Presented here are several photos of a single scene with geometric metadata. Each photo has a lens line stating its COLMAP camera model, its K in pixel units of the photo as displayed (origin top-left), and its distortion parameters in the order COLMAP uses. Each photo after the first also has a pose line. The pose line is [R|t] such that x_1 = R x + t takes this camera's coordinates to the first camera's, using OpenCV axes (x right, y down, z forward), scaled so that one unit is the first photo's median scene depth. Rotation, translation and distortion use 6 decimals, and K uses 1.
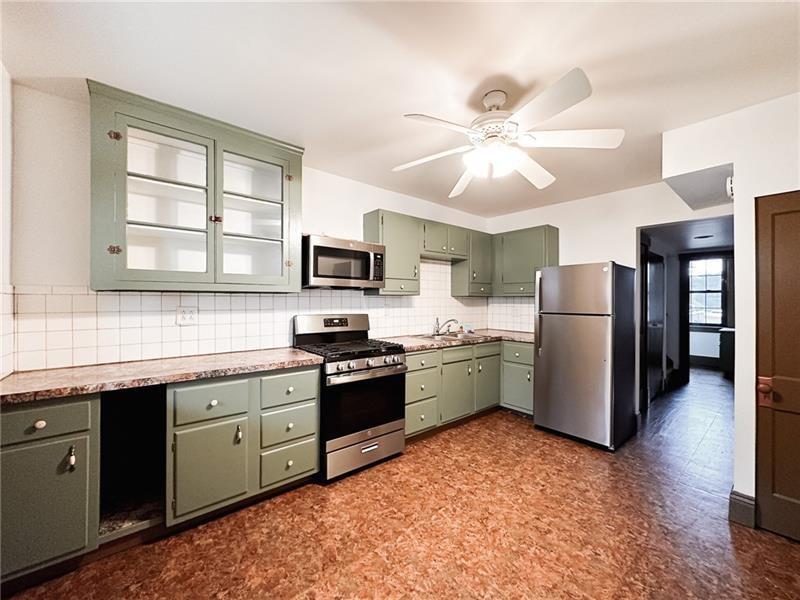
lens RADIAL K [[319.9, 0, 416.1], [0, 319.9, 296.7], [0, 0, 1]] dist [-0.006259, -0.000042]
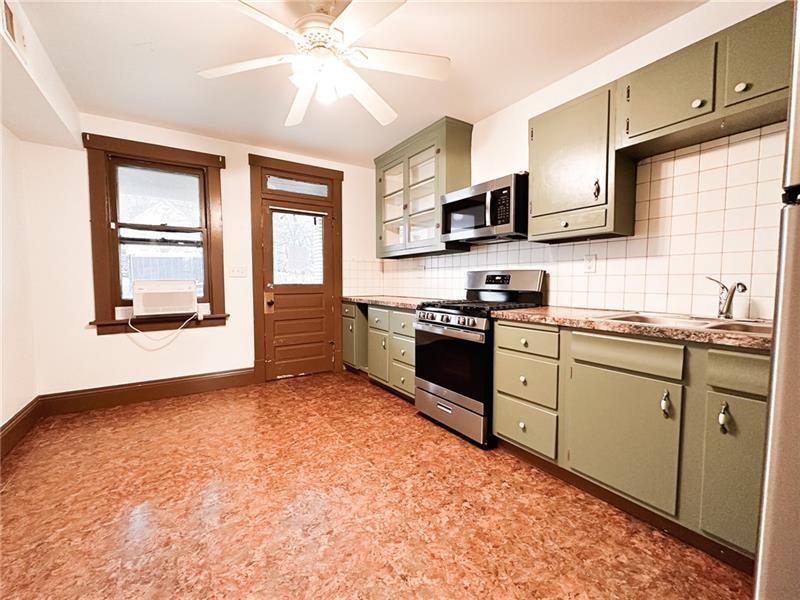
lens RADIAL K [[367.0, 0, 396.1], [0, 367.0, 302.1], [0, 0, 1]] dist [-0.014665, -0.000514]
pose [[-0.182786, 0.046693, -0.982043, 0.991721], [0.010345, 0.998908, 0.045569, 0.116091], [0.983098, -0.001830, -0.183070, 1.126119]]
